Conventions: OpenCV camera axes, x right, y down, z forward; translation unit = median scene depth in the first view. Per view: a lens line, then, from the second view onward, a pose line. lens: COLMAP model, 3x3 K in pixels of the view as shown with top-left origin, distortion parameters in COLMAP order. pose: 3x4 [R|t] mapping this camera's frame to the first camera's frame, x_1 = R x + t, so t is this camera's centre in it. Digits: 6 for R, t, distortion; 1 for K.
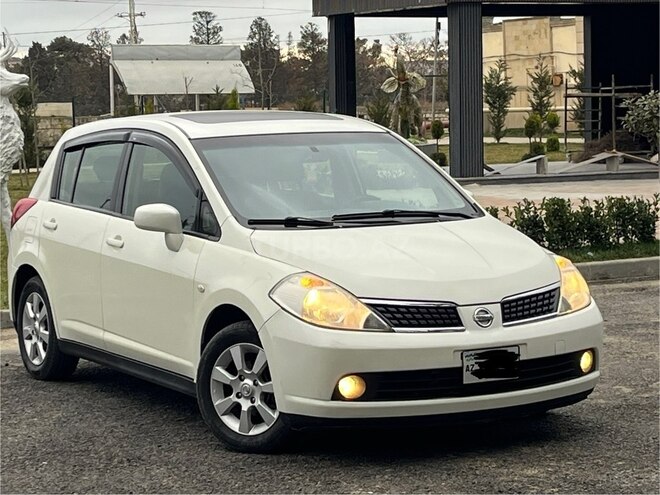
lens RADIAL K [[1838.0, 0, 330.1], [0, 1838.0, 267.5], [0, 0, 1]] dist [0.071441, 0.449189]
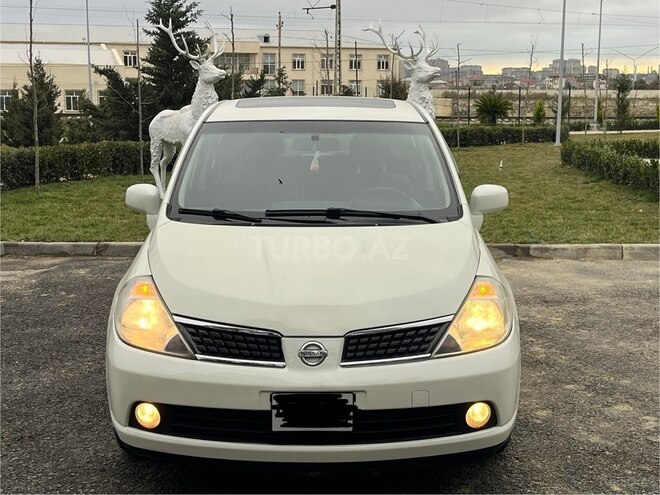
lens RADIAL K [[1041.5, 0, 341.1], [0, 1041.5, 247.6], [0, 0, 1]] dist [0.017869, -0.072656]
pose [[0.880843, 0.095588, -0.463658, 0.295759], [-0.066161, 0.994648, 0.079366, -0.056446], [0.468763, -0.039233, 0.882452, 0.566834]]
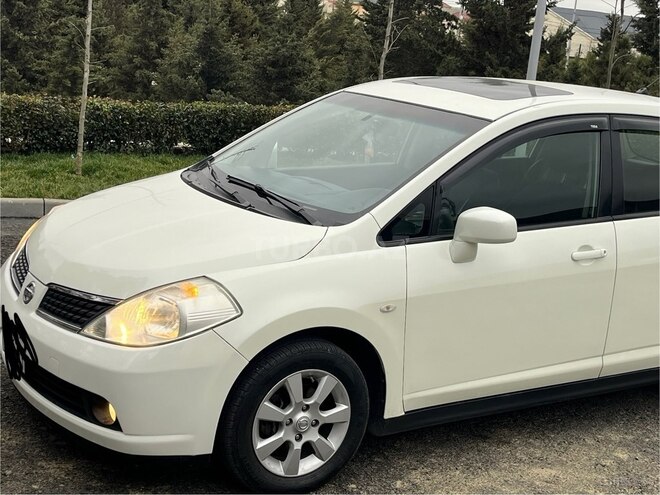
lens RADIAL K [[1012.8, 0, 330.4], [0, 1012.8, 239.6], [0, 0, 1]] dist [0.175083, 0.027571]
pose [[0.048112, 0.239859, -0.969615, 0.537389], [-0.180354, 0.956869, 0.227757, -0.129364], [0.982424, 0.163916, 0.089297, 1.047642]]
